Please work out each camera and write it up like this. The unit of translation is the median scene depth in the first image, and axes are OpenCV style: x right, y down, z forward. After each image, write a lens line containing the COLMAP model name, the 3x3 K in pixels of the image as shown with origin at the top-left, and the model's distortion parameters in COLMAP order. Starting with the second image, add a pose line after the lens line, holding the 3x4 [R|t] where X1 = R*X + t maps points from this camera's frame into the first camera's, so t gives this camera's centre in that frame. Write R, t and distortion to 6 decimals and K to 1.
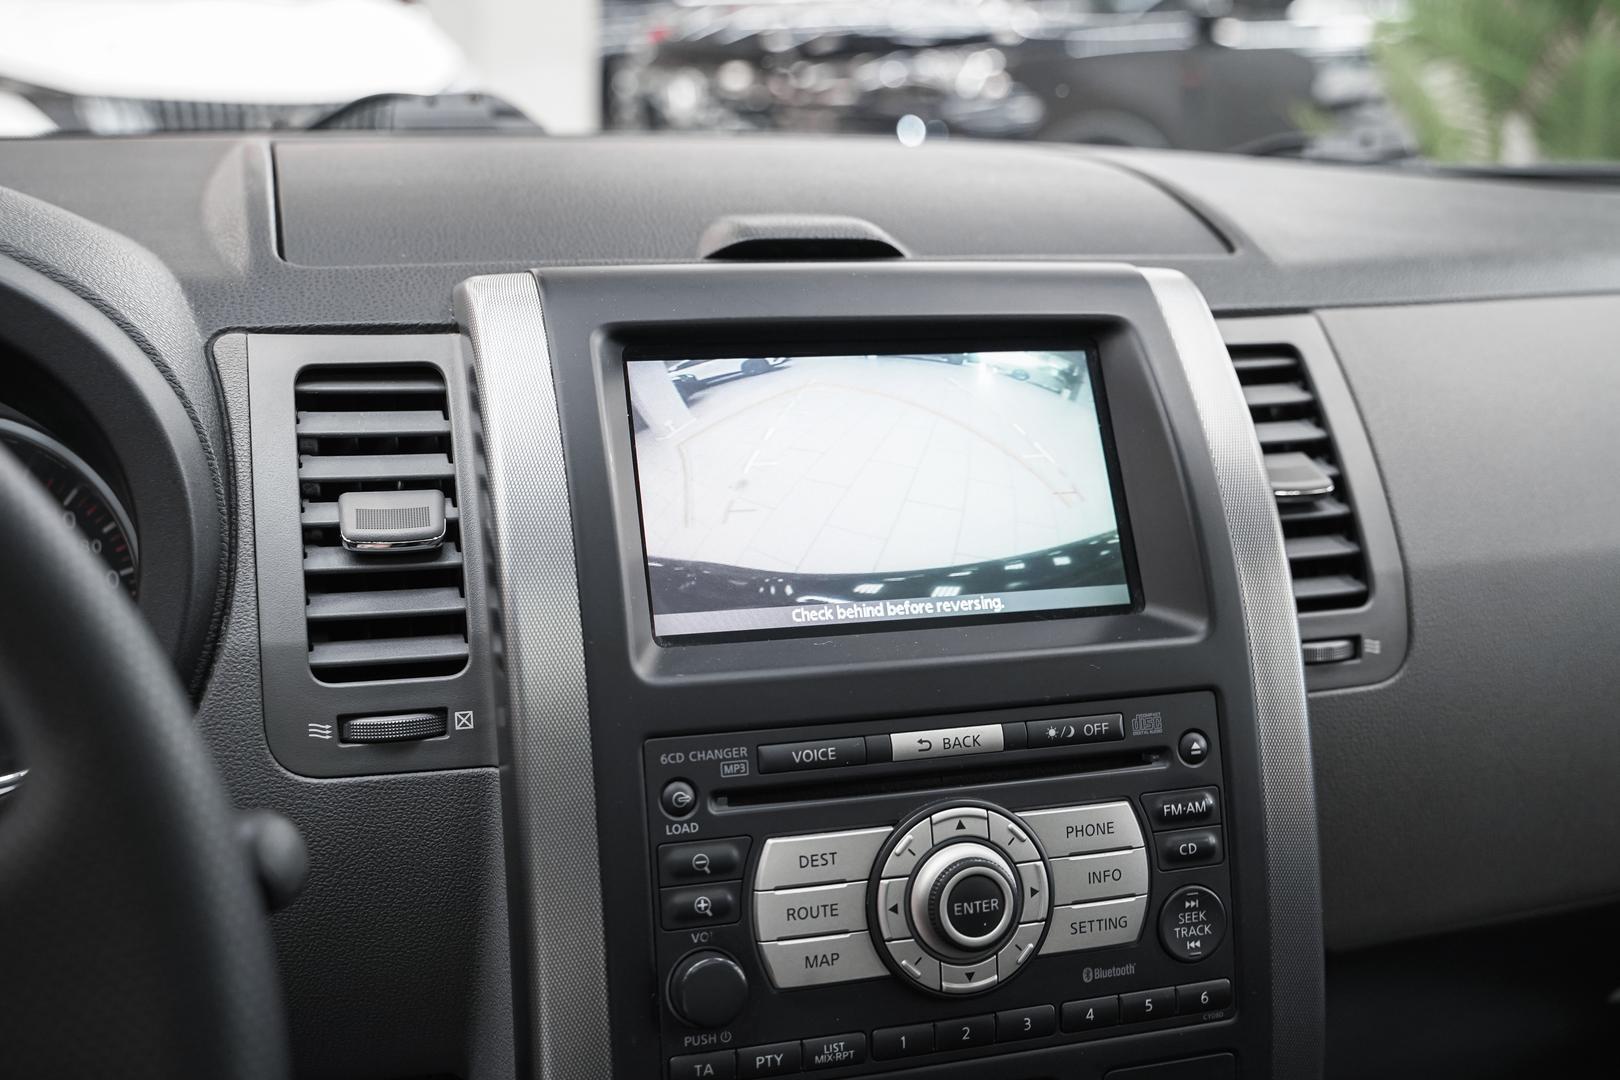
lens RADIAL K [[1769.7, 0, 809.1], [0, 1769.7, 504.1], [0, 0, 1]] dist [-0.042126, 0.000000]
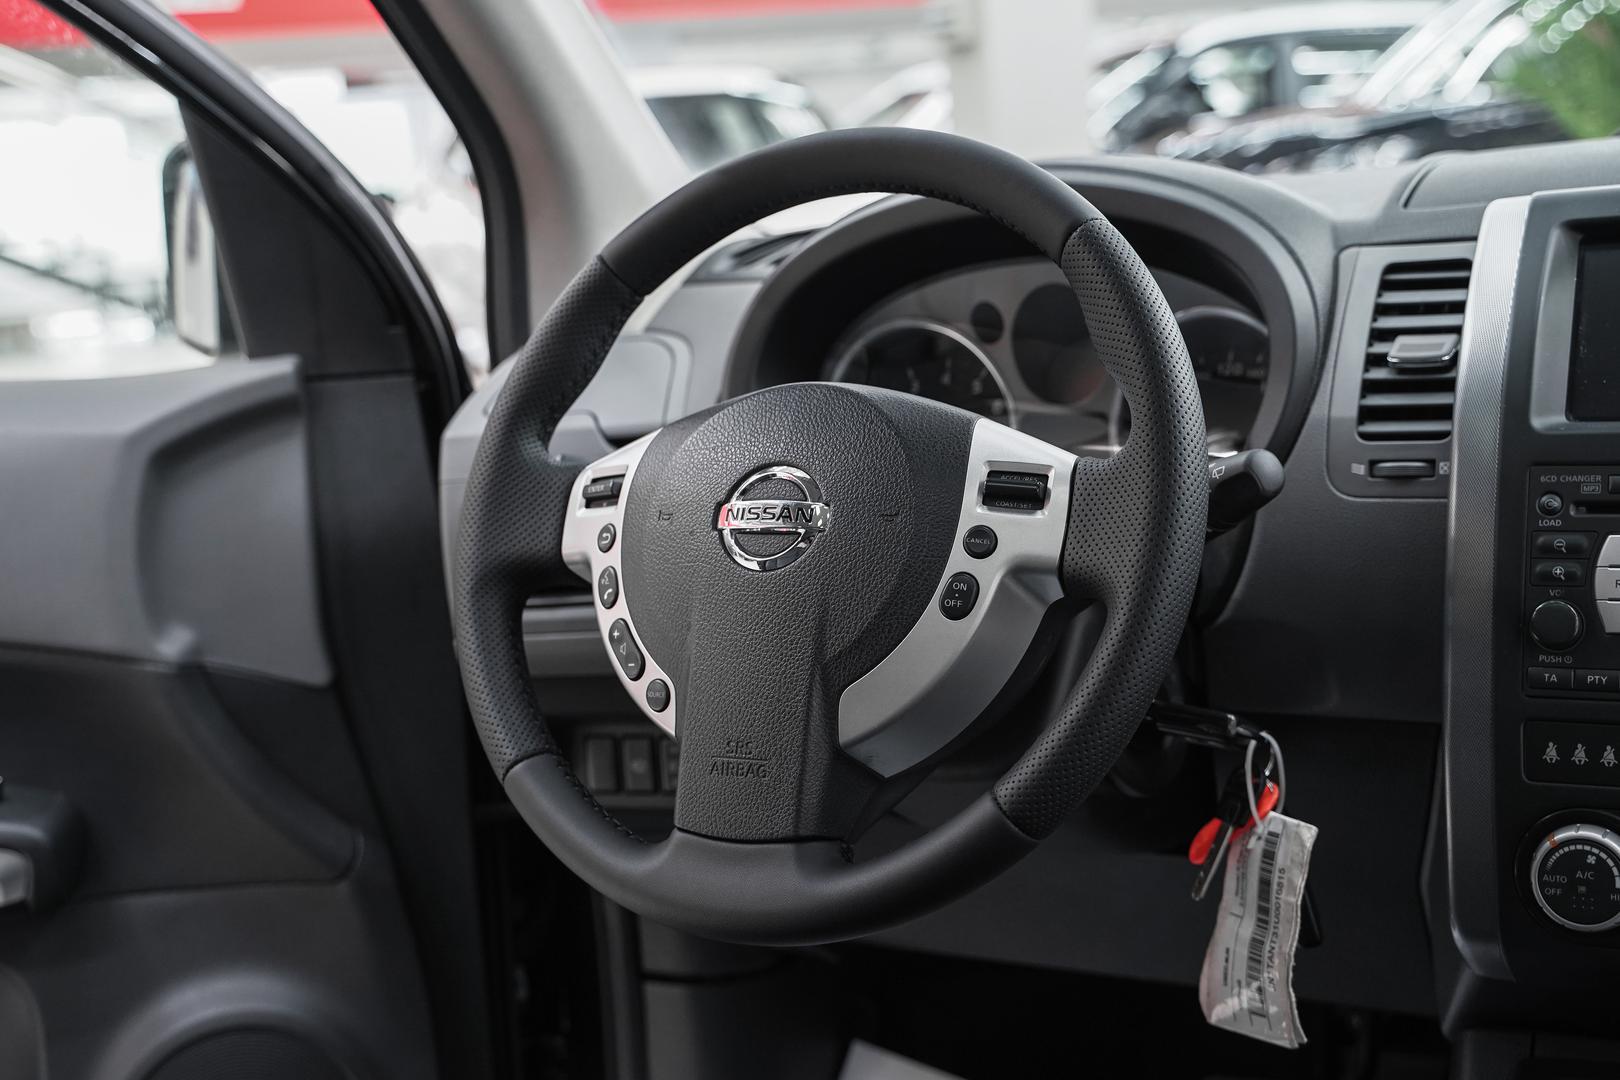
lens RADIAL K [[2107.2, 0, 809.2], [0, 2107.2, 522.2], [0, 0, 1]] dist [0.003368, 0.000000]
pose [[0.695235, 0.019444, -0.718520, 0.763805], [-0.094507, 0.993429, -0.064562, 0.344028], [0.712542, 0.112791, 0.692504, -0.711274]]
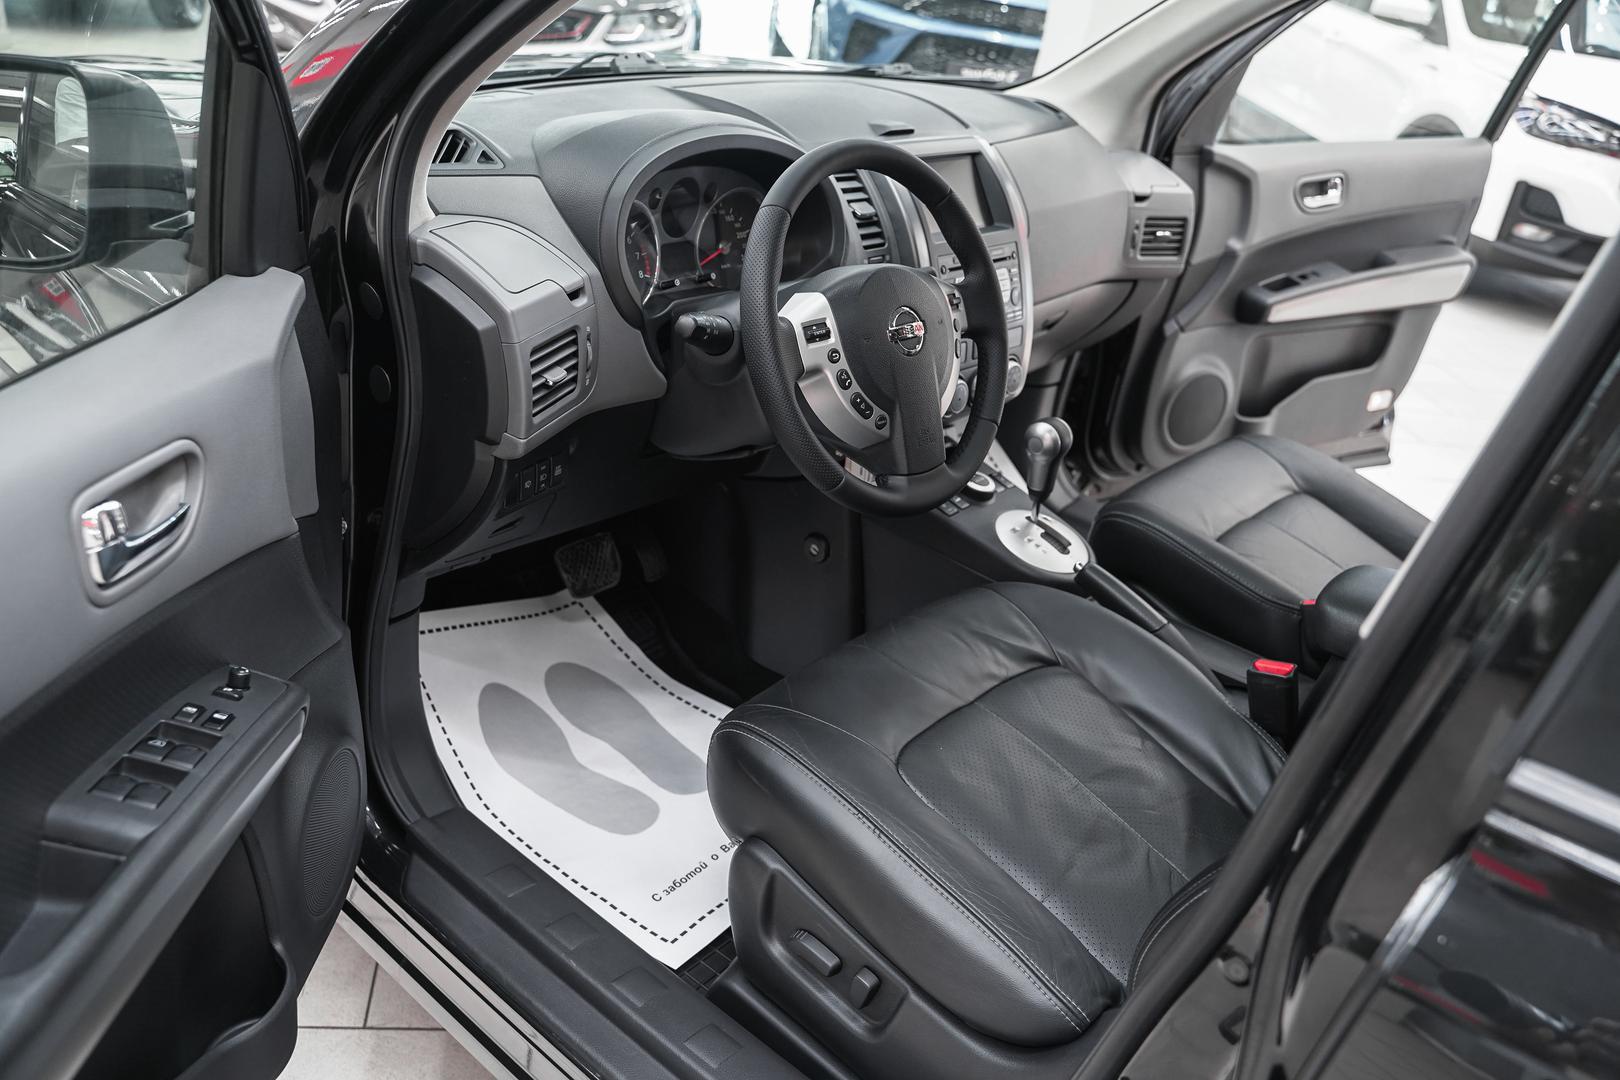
lens RADIAL K [[1324.6, 0, 818.2], [0, 1324.6, 532.3], [0, 0, 1]] dist [-0.118280, 0.094056]
pose [[0.839149, -0.174844, 0.515033, -2.003847], [0.049318, 0.967481, 0.248088, -0.027706], [-0.541662, -0.182783, 0.820483, -1.531426]]
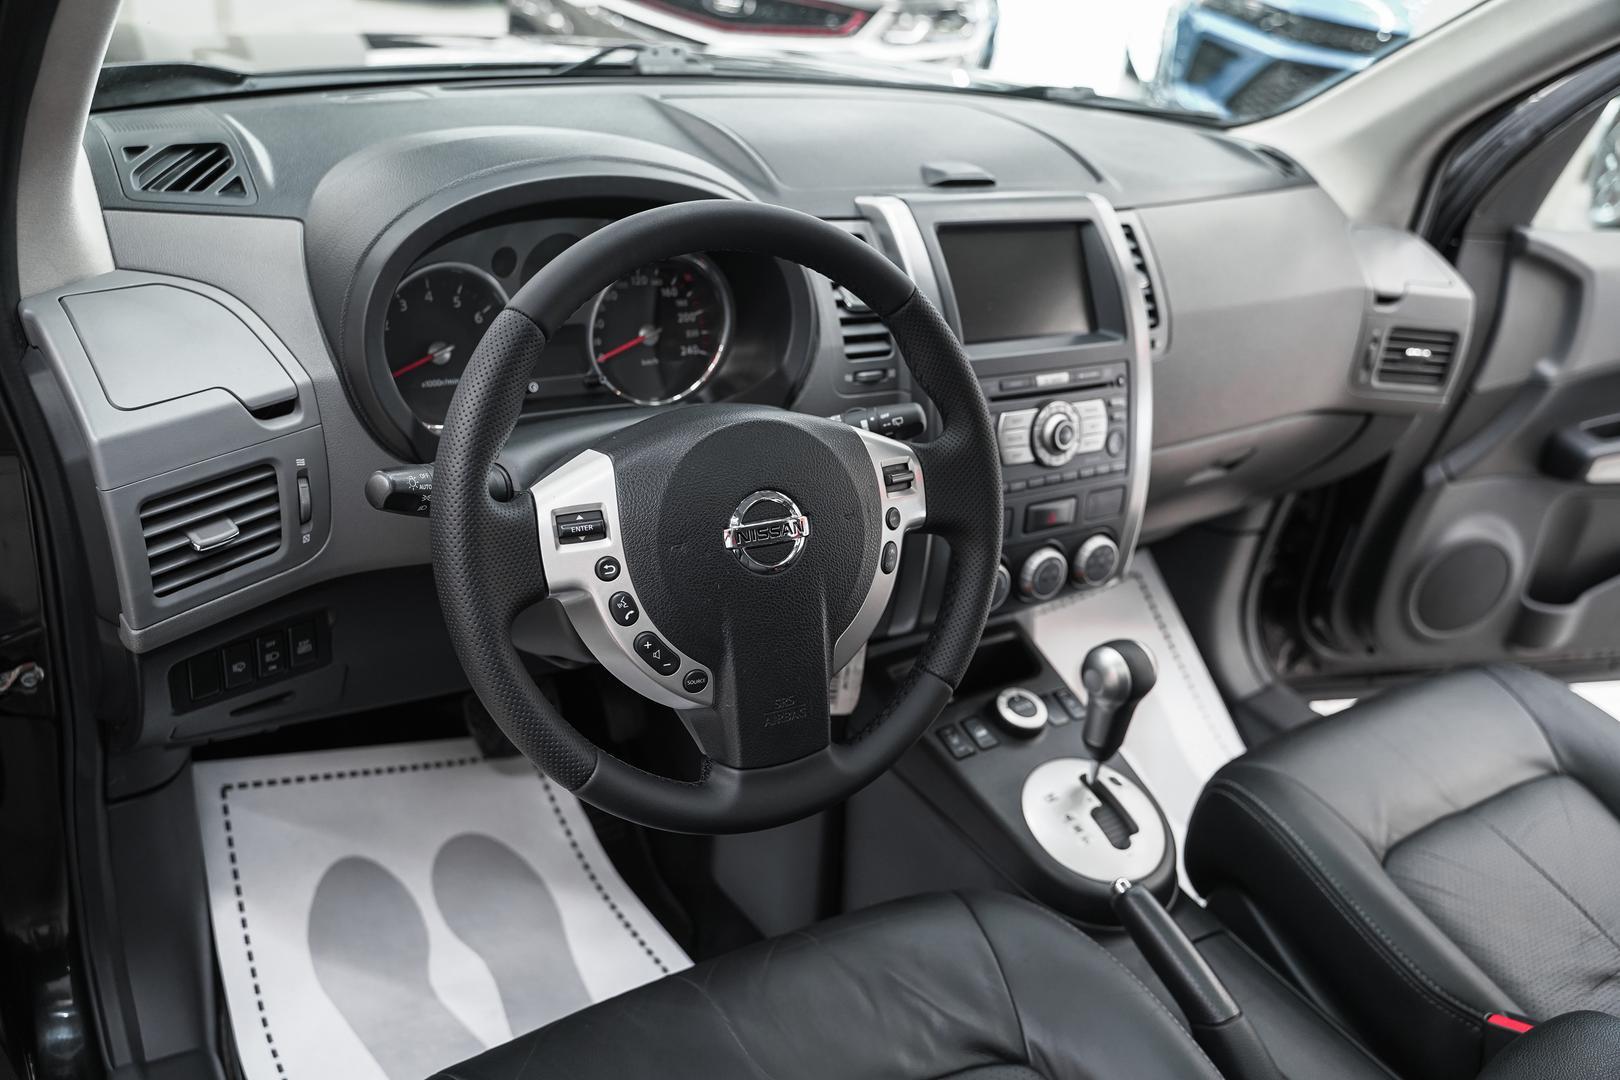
lens RADIAL K [[1324.6, 0, 820.1], [0, 1324.6, 538.2], [0, 0, 1]] dist [-0.118280, 0.094056]
pose [[0.955503, -0.045742, 0.291414, -0.894097], [-0.028354, 0.969088, 0.245081, -0.125203], [-0.293617, -0.242439, 0.924669, -0.896207]]
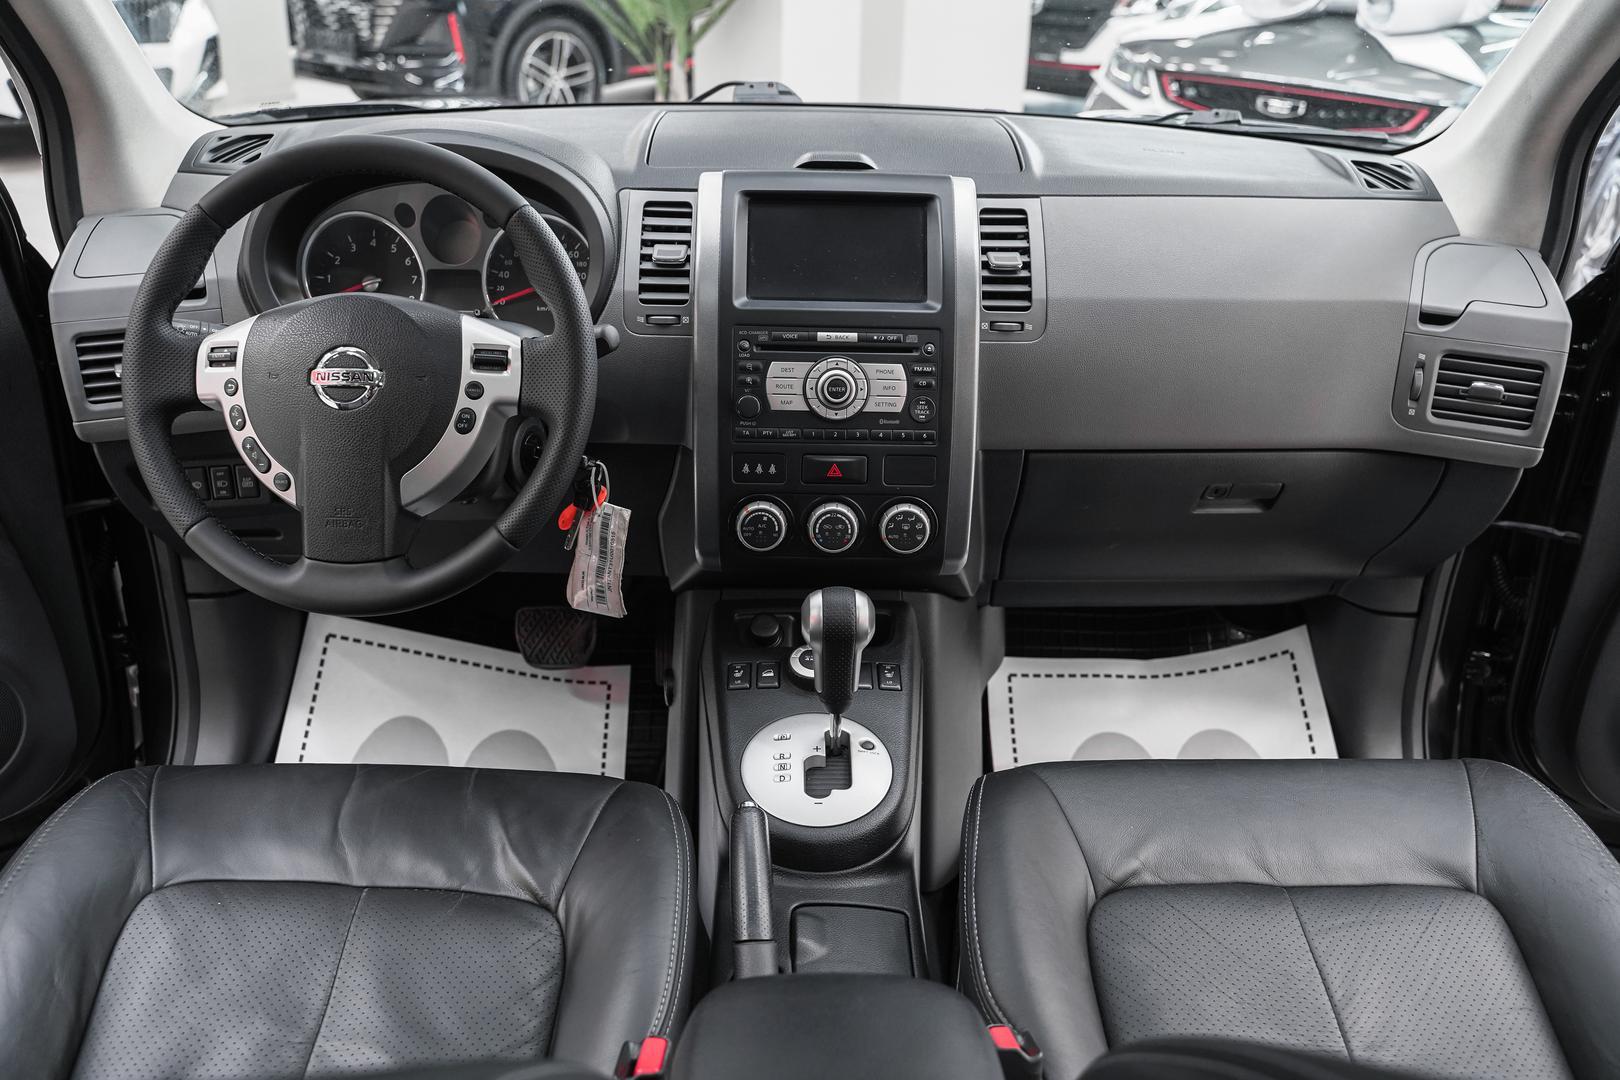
lens RADIAL K [[1324.6, 0, 810.5], [0, 1324.6, 533.4], [0, 0, 1]] dist [-0.118280, 0.094056]
pose [[0.960702, 0.104552, -0.257141, 0.635589], [-0.064196, 0.984926, 0.160624, 0.104674], [0.270058, -0.137804, 0.952932, -1.167469]]
